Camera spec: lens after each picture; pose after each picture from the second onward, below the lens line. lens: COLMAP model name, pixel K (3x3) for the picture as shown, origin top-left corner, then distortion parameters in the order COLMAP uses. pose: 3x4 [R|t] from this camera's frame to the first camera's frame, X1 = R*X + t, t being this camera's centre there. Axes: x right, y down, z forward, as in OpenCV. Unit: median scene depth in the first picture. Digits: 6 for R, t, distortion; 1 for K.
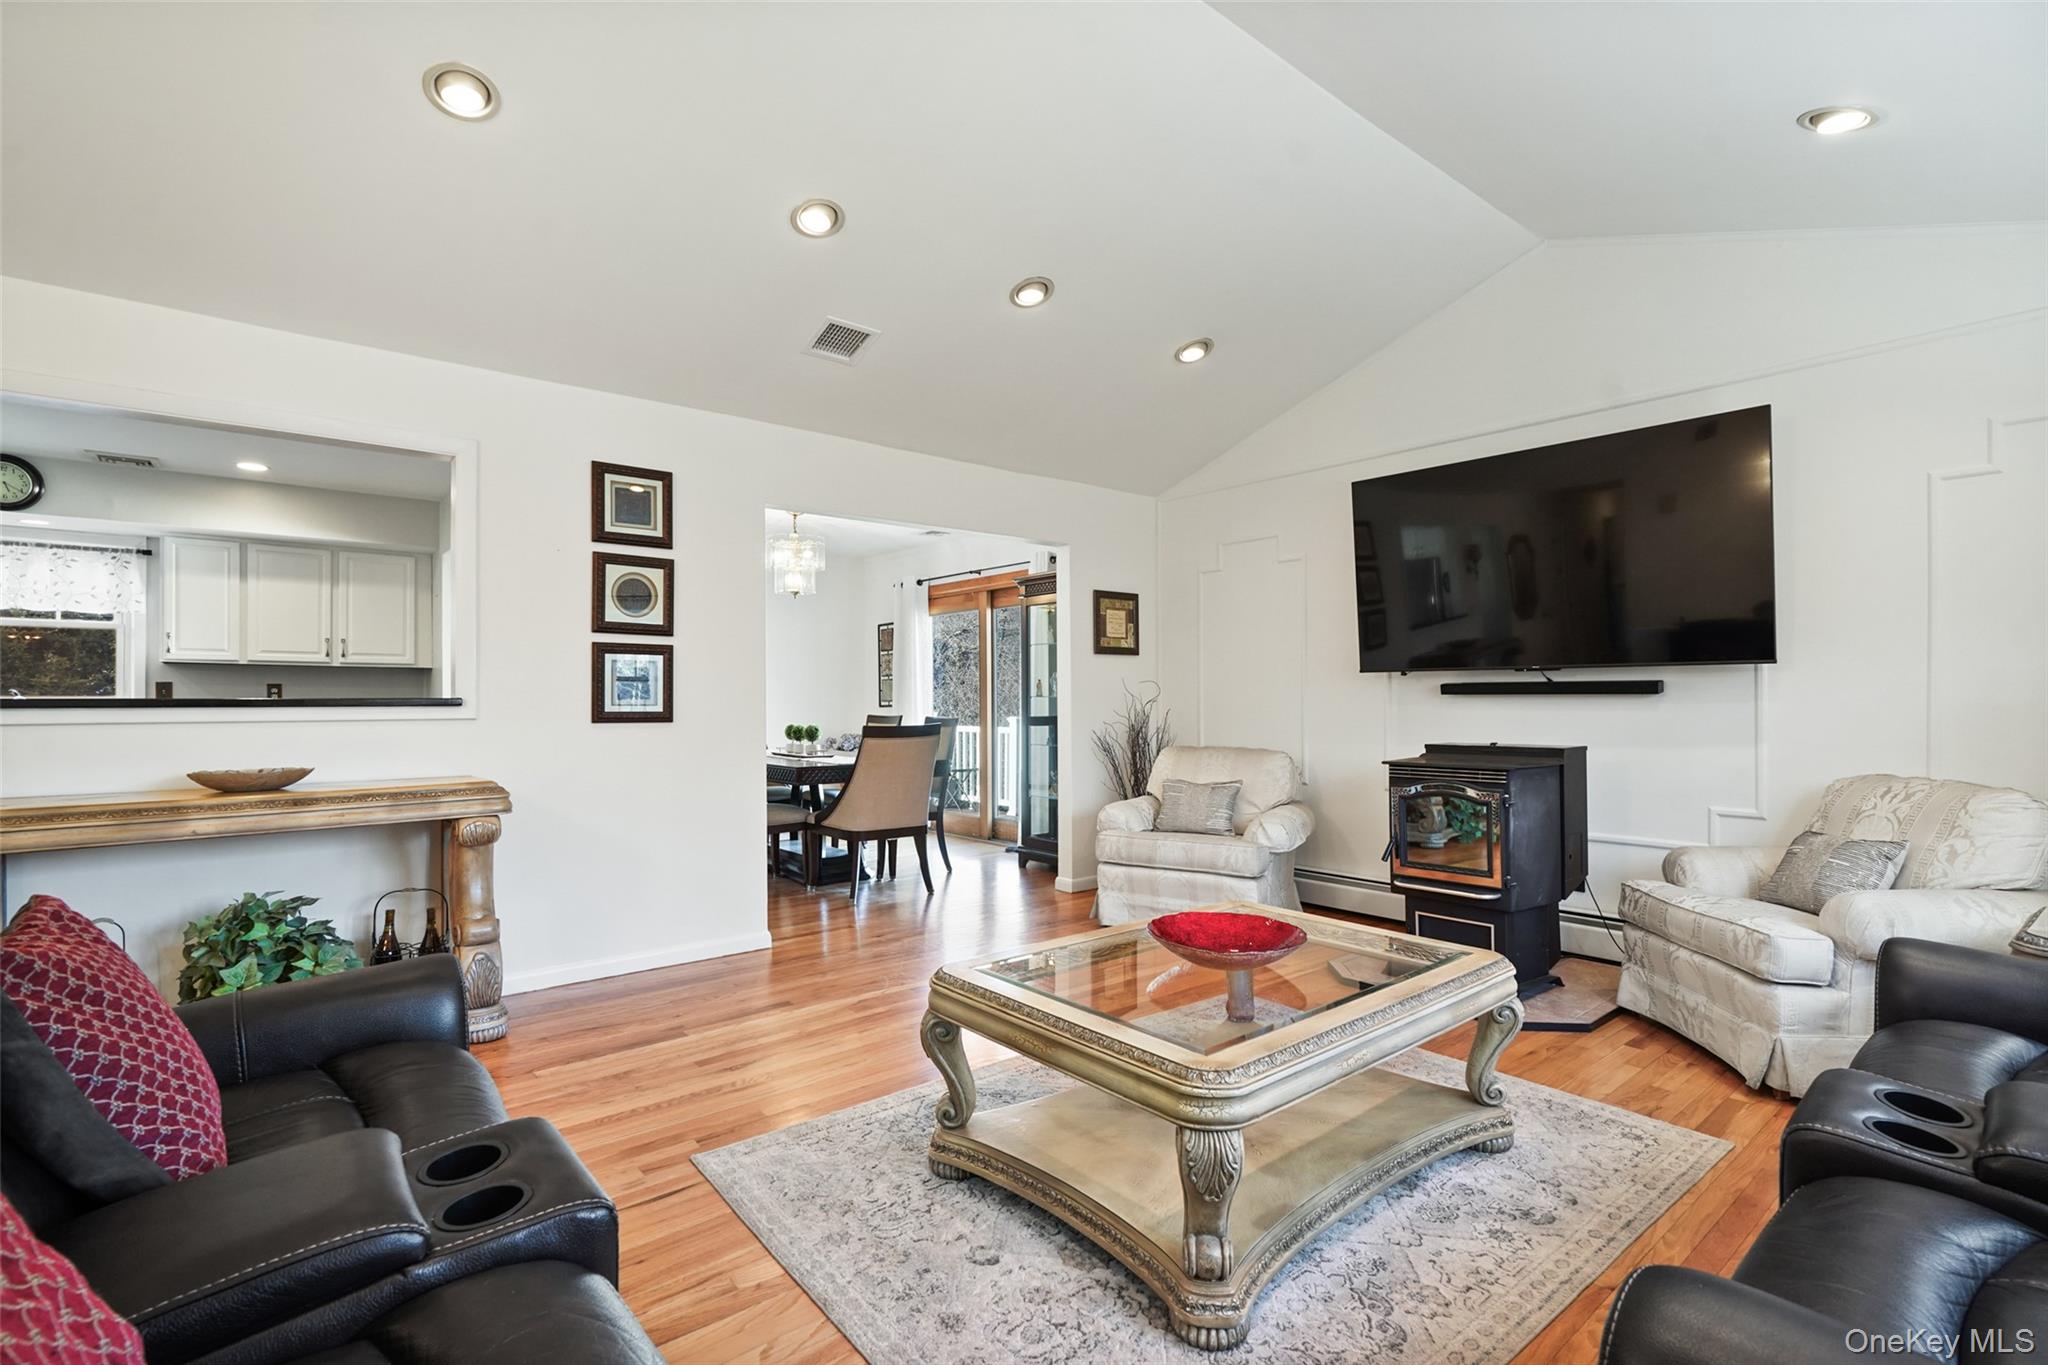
lens RADIAL K [[946.5, 0, 1016.5], [0, 946.5, 697.2], [0, 0, 1]] dist [-0.012890, 0.006912]
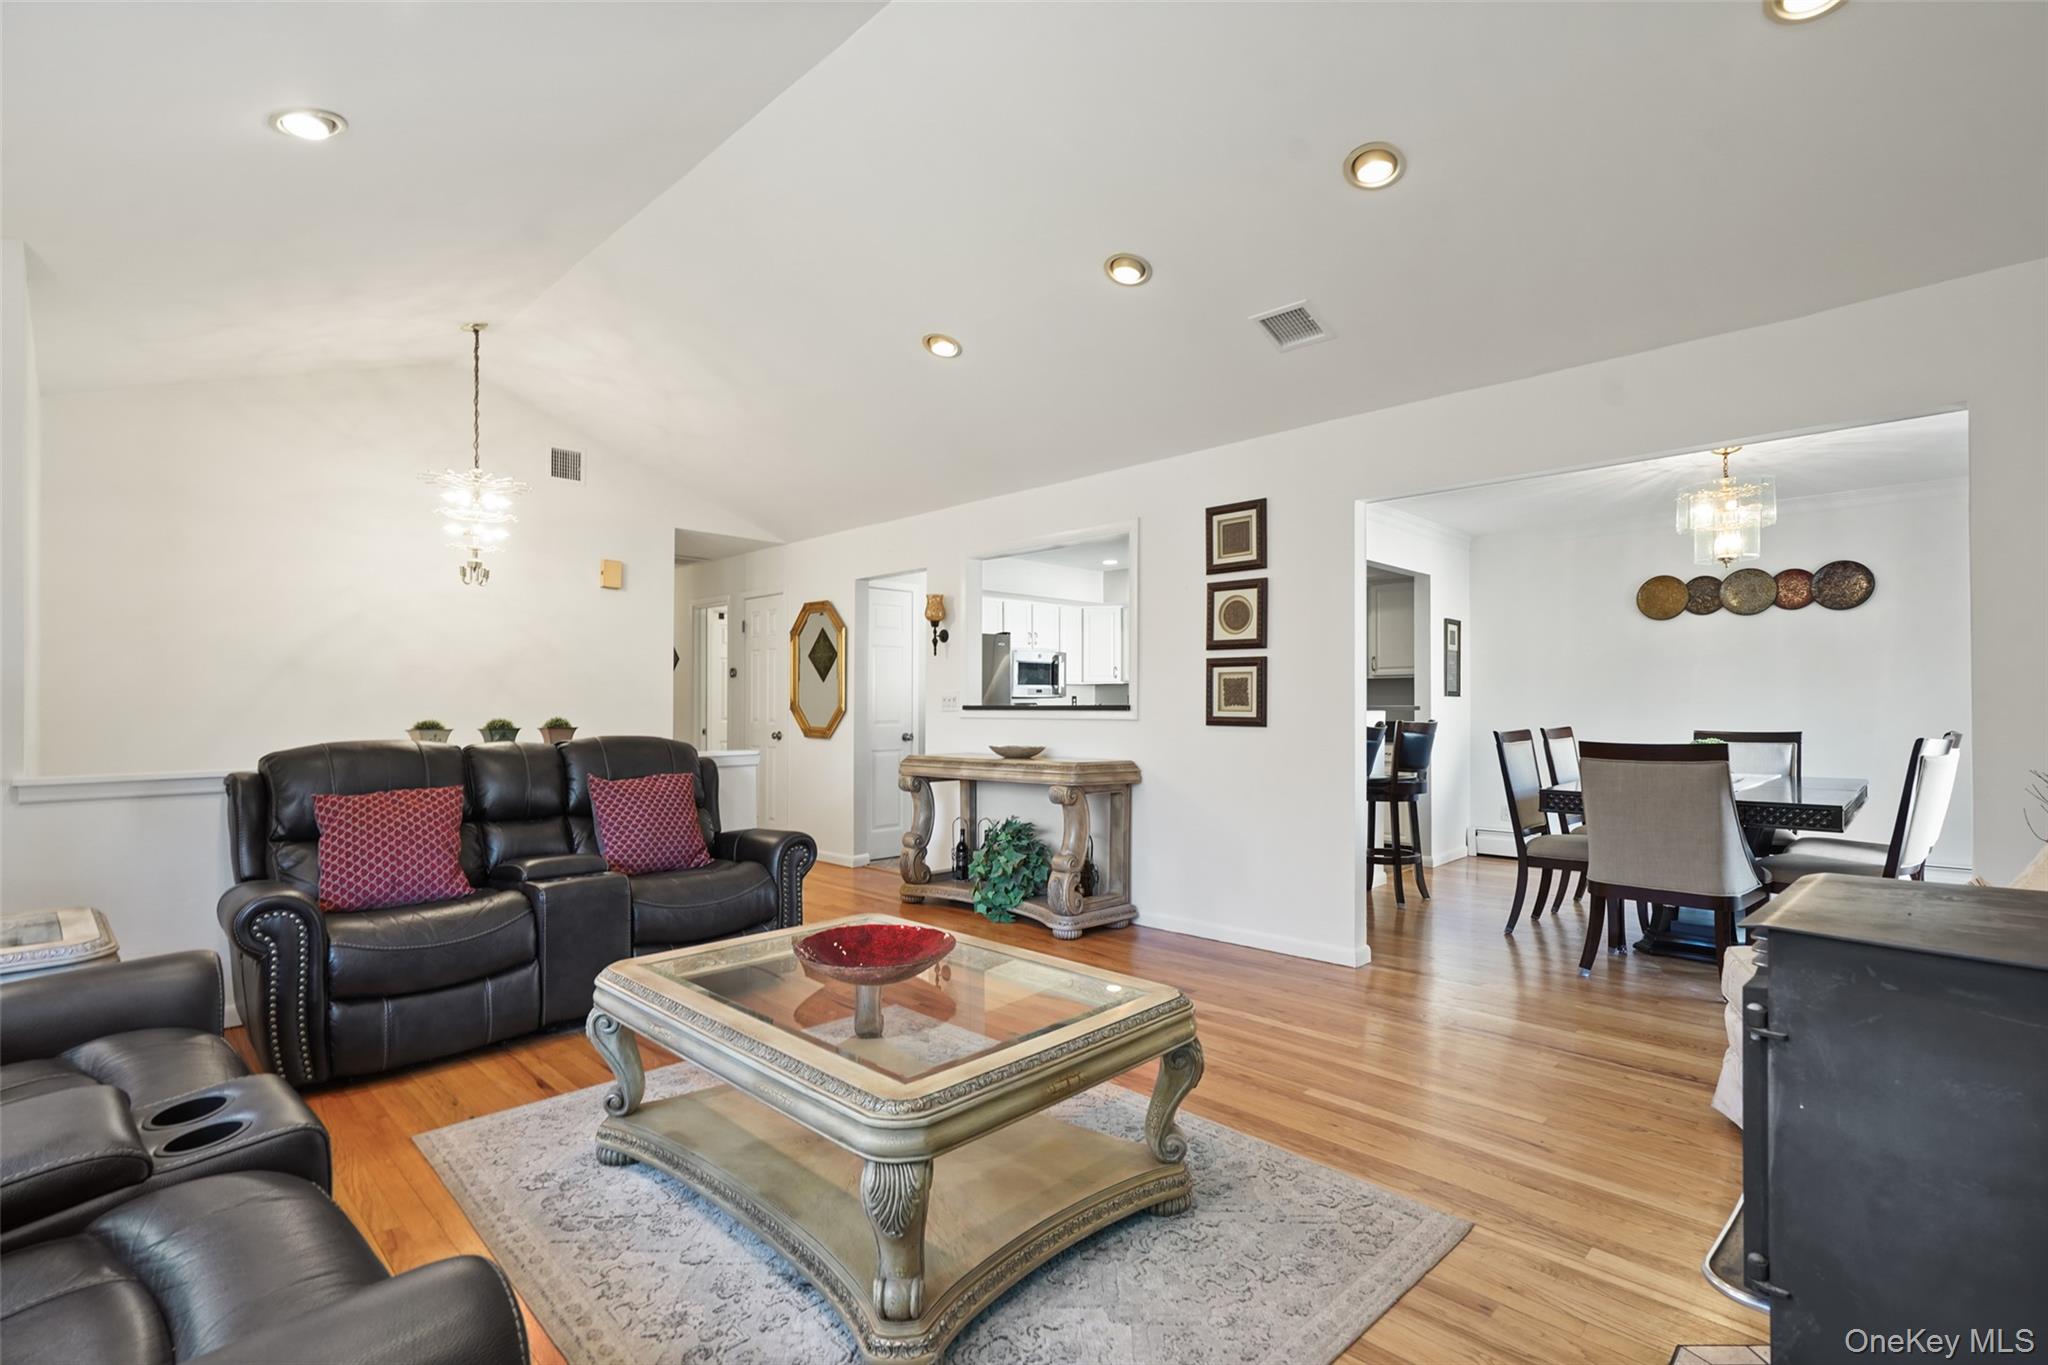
lens RADIAL K [[946.5, 0, 1006.7], [0, 946.5, 706.0], [0, 0, 1]] dist [-0.012890, 0.006912]
pose [[0.087520, 0.003321, -0.996157, 0.533078], [0.003176, 0.999988, 0.003613, -0.002023], [0.996158, -0.003480, 0.087509, 0.464091]]
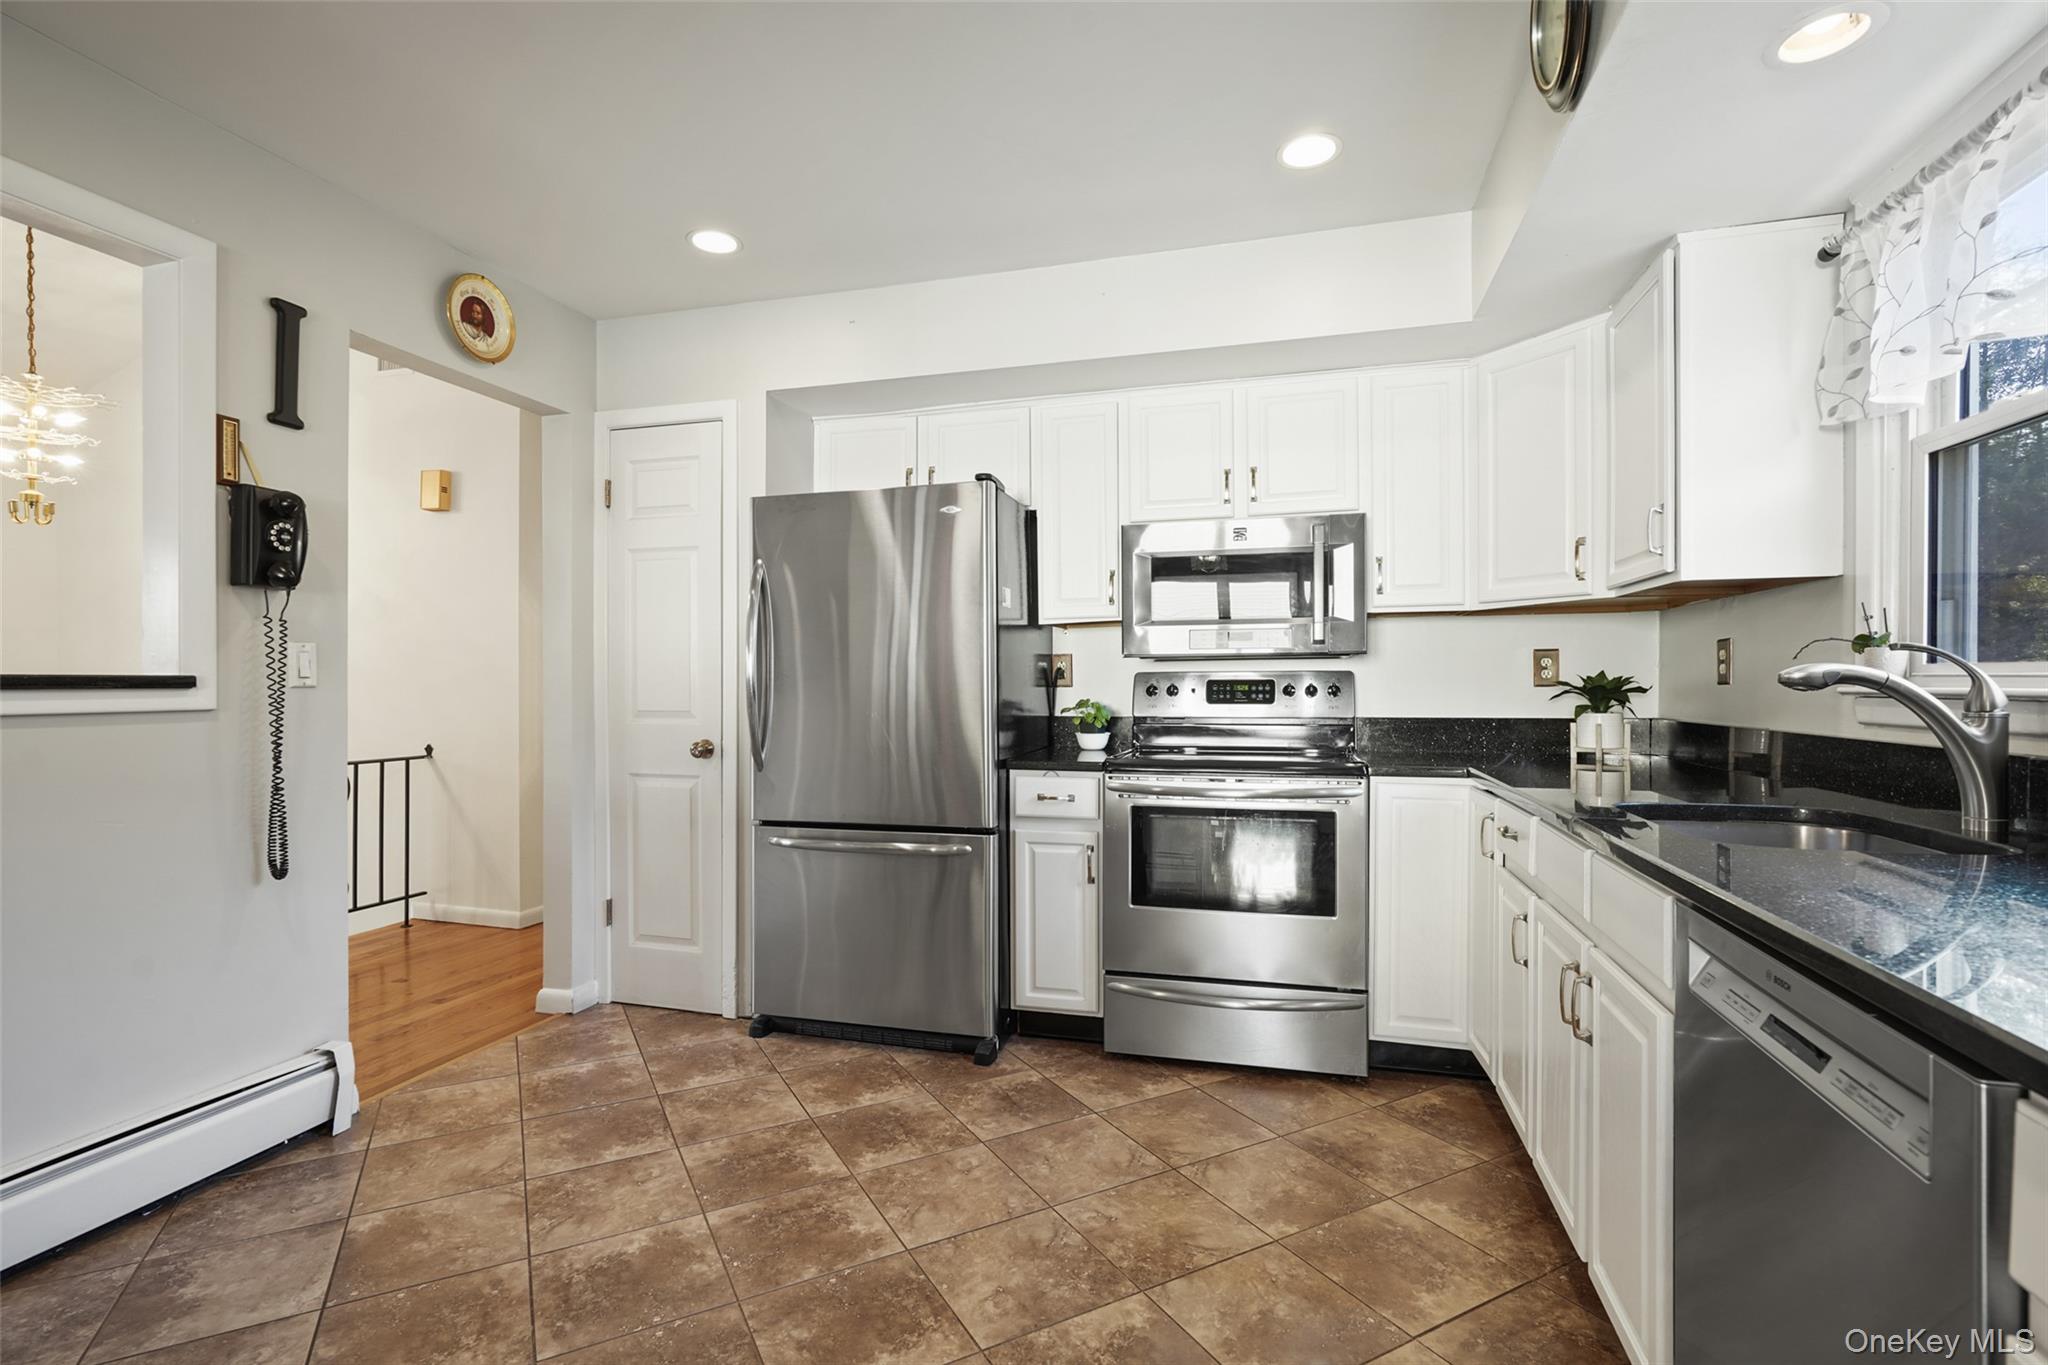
lens RADIAL K [[946.5, 0, 1007.0], [0, 946.5, 689.6], [0, 0, 1]] dist [-0.012890, 0.006912]
pose [[-0.841624, 0.006919, -0.540020, -0.655172], [0.001139, 0.999938, 0.011036, 0.003087], [0.540063, 0.008673, -0.841580, 1.053426]]
